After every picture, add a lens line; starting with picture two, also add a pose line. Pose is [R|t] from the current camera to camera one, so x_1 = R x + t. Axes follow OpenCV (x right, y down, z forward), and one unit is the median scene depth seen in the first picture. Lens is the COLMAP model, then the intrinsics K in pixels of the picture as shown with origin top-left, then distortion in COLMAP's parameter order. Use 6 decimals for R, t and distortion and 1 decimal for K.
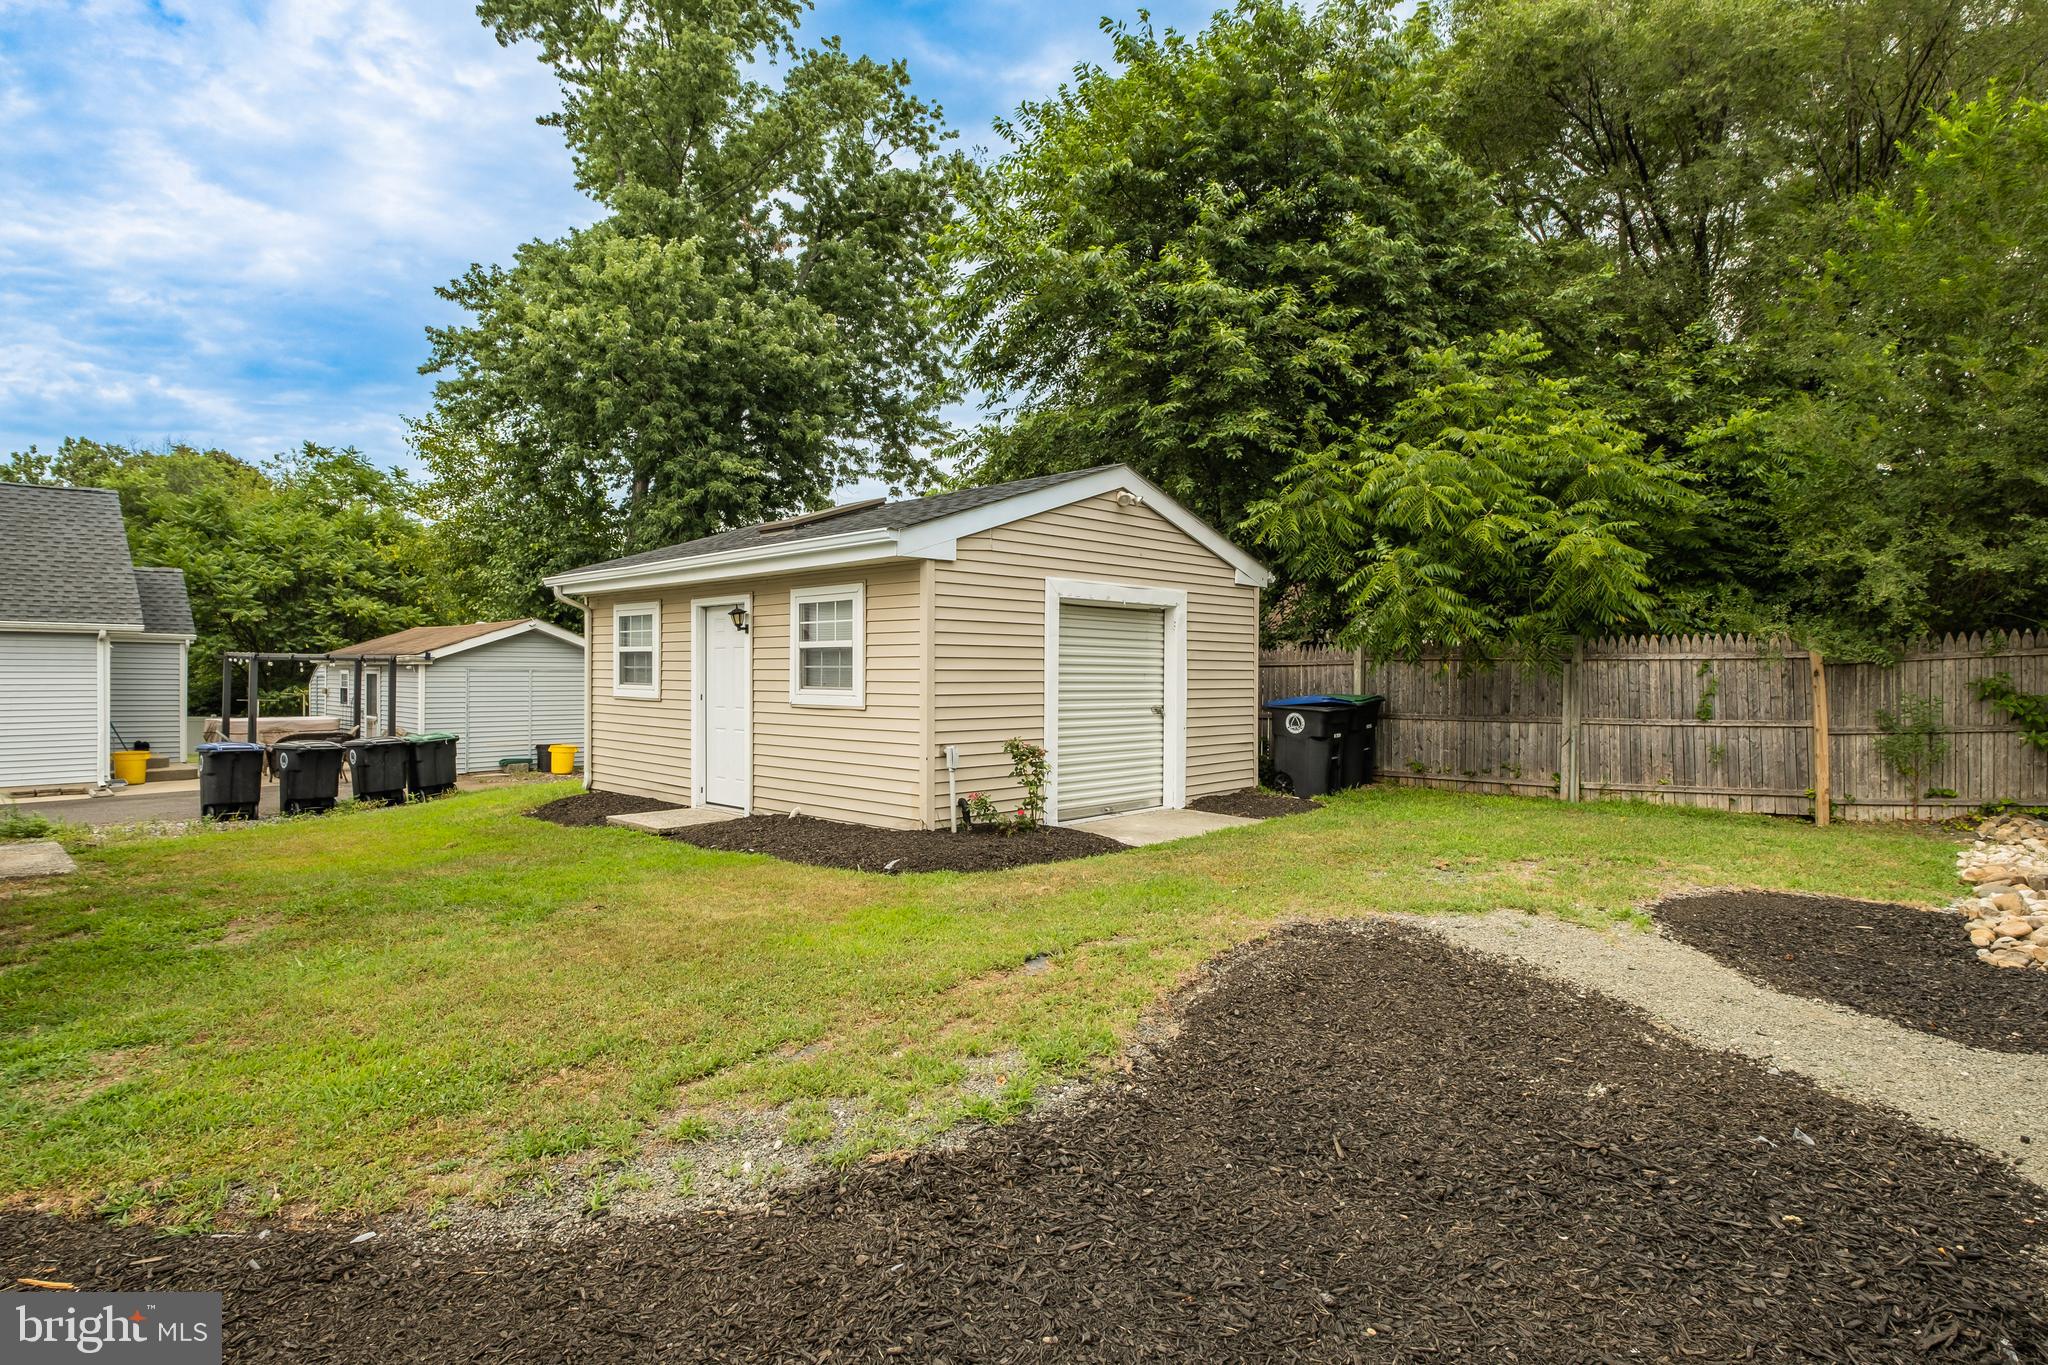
lens RADIAL K [[1058.6, 0, 1035.1], [0, 1058.6, 669.1], [0, 0, 1]] dist [-0.003866, -0.000142]
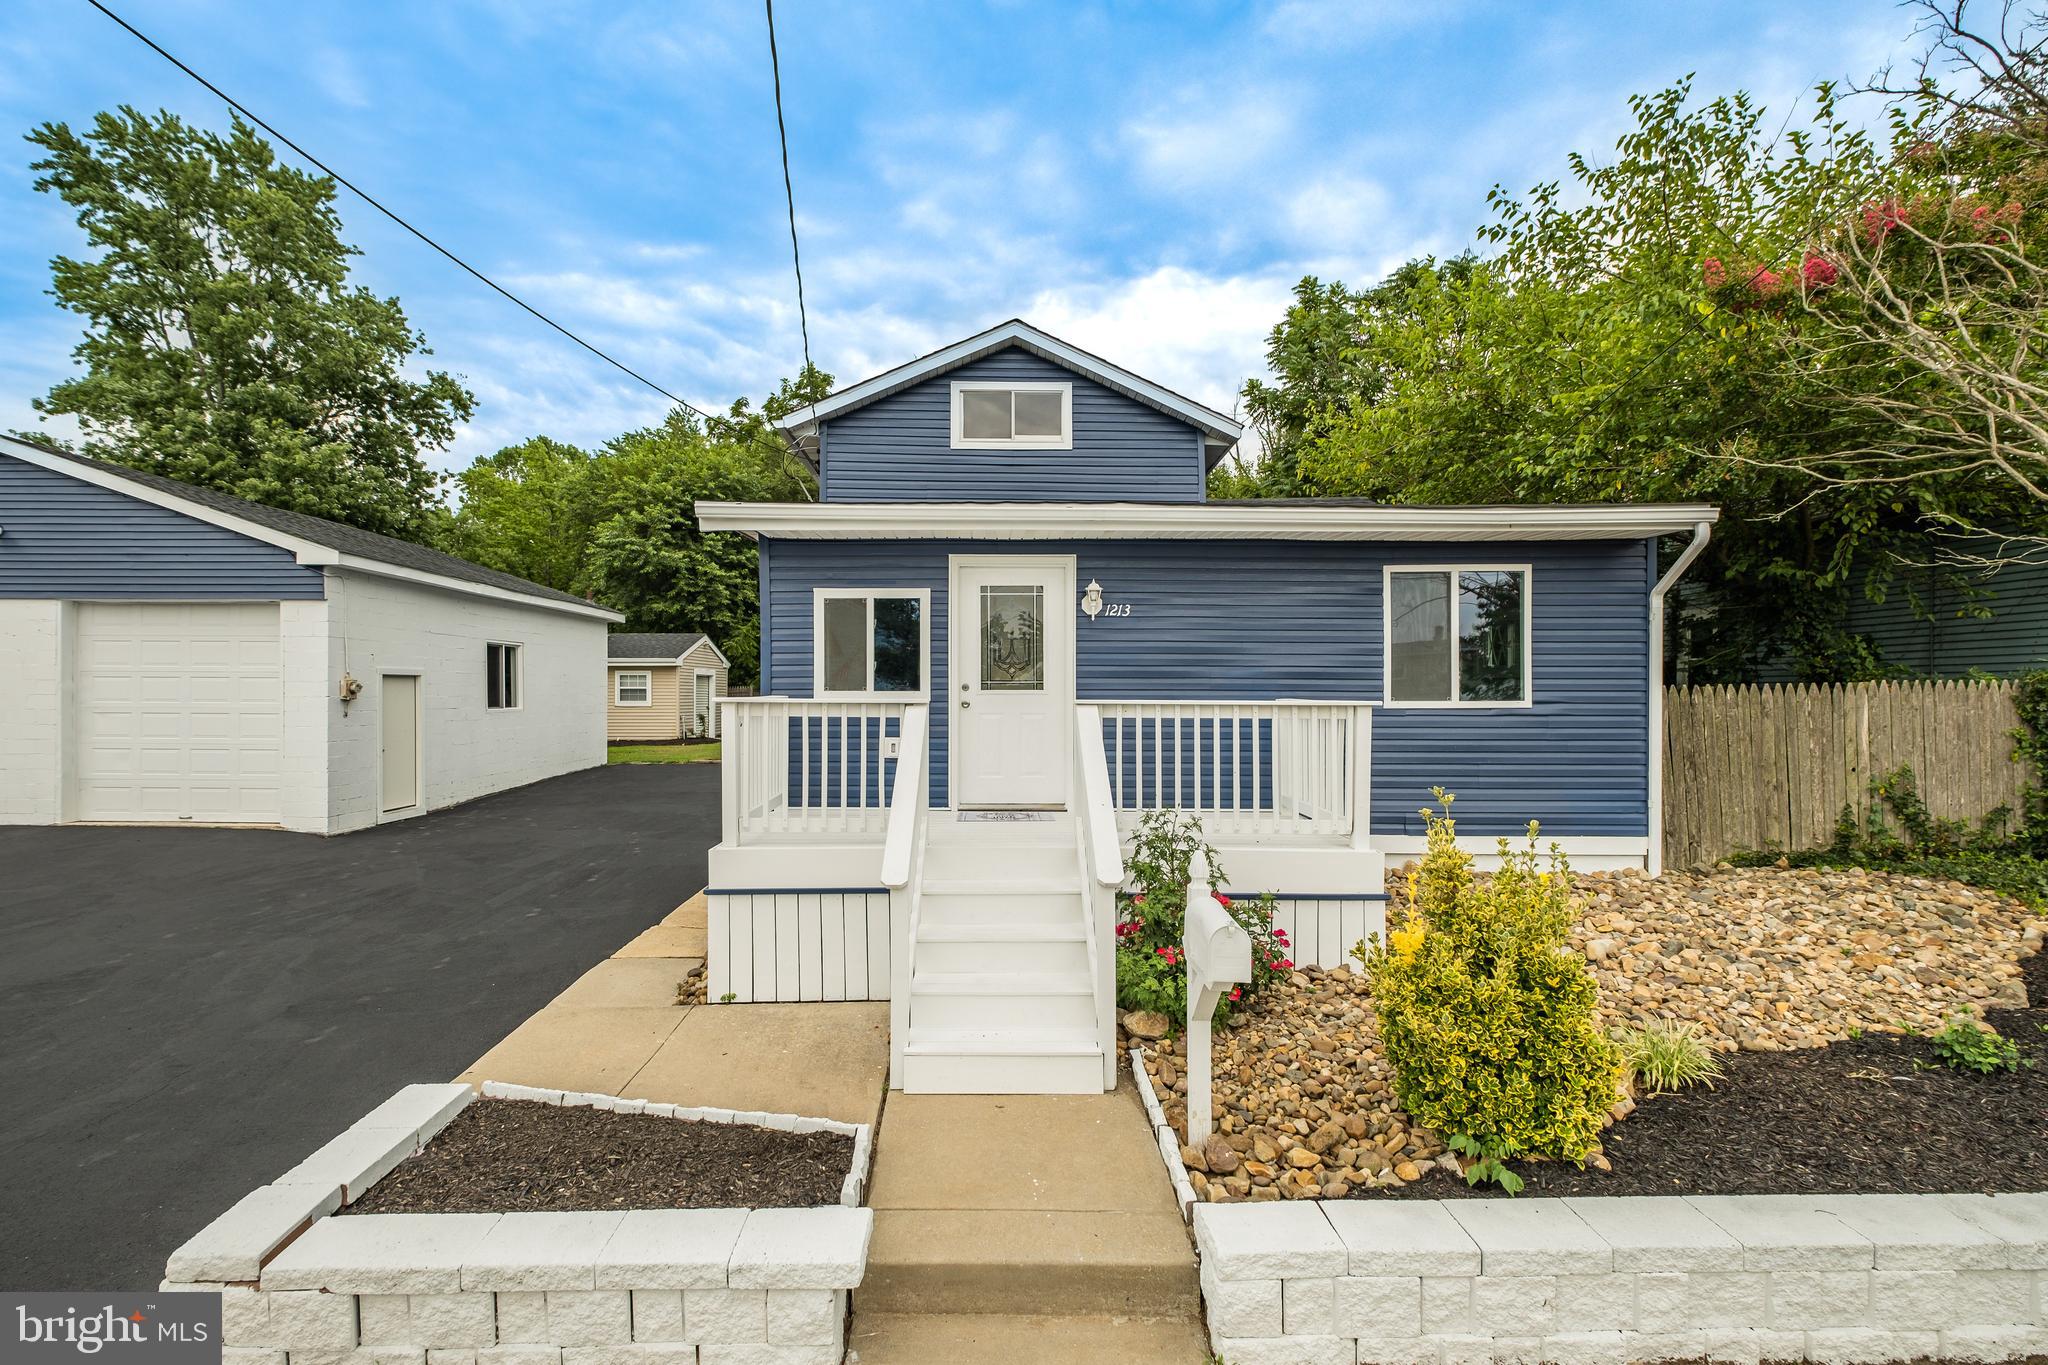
lens RADIAL K [[900.3, 0, 1038.3], [0, 900.3, 692.8], [0, 0, 1]] dist [0.015874, 0.000083]
pose [[0.707055, -0.001232, 0.707158, -1.268885], [0.004787, 0.999984, -0.003043, 0.006631], [-0.707143, 0.005536, 0.707049, -1.866728]]
